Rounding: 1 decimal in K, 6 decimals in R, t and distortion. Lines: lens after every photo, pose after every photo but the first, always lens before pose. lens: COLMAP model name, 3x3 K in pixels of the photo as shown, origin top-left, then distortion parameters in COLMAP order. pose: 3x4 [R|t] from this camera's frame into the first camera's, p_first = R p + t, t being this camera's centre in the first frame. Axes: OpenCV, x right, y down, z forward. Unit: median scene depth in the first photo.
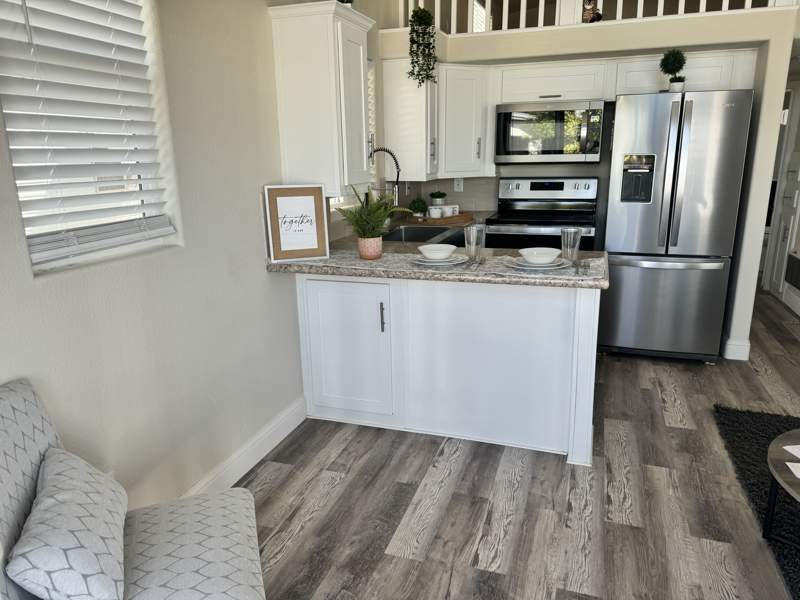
lens RADIAL K [[571.5, 0, 402.5], [0, 571.5, 300.1], [0, 0, 1]] dist [0.060199, -0.058869]
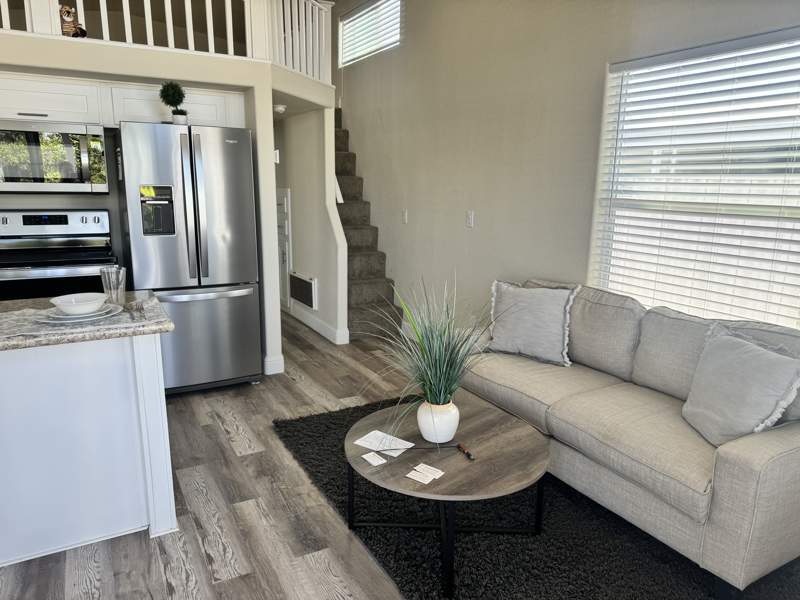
lens RADIAL K [[571.5, 0, 402.5], [0, 571.5, 300.1], [0, 0, 1]] dist [0.060199, -0.058869]
pose [[0.674124, -0.126530, 0.727700, -0.037853], [0.166197, 0.985938, 0.017471, -0.016470], [-0.719678, 0.109163, 0.685673, 0.084449]]
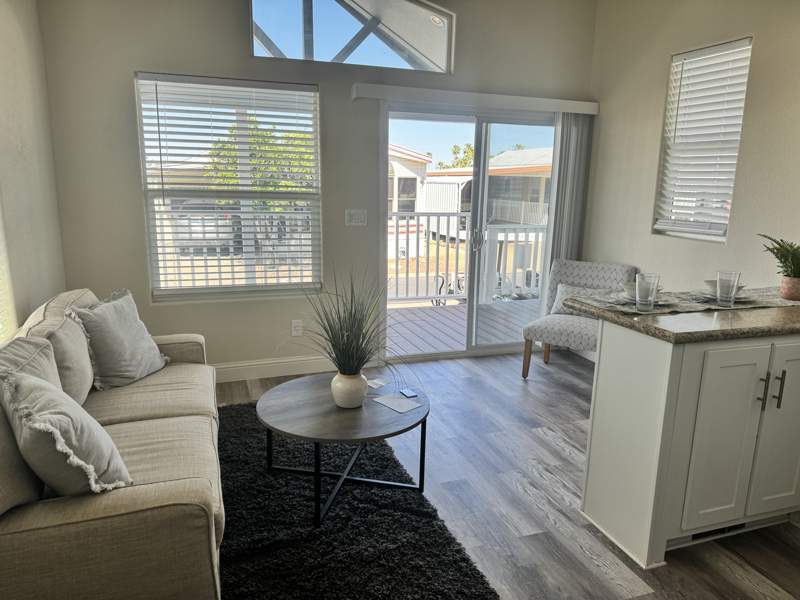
lens RADIAL K [[571.5, 0, 402.5], [0, 571.5, 300.1], [0, 0, 1]] dist [0.060199, -0.058869]
pose [[-0.787374, 0.125150, -0.603639, 0.922137], [-0.162575, 0.902361, 0.399142, -0.311617], [0.594653, 0.412410, -0.690149, 1.127592]]
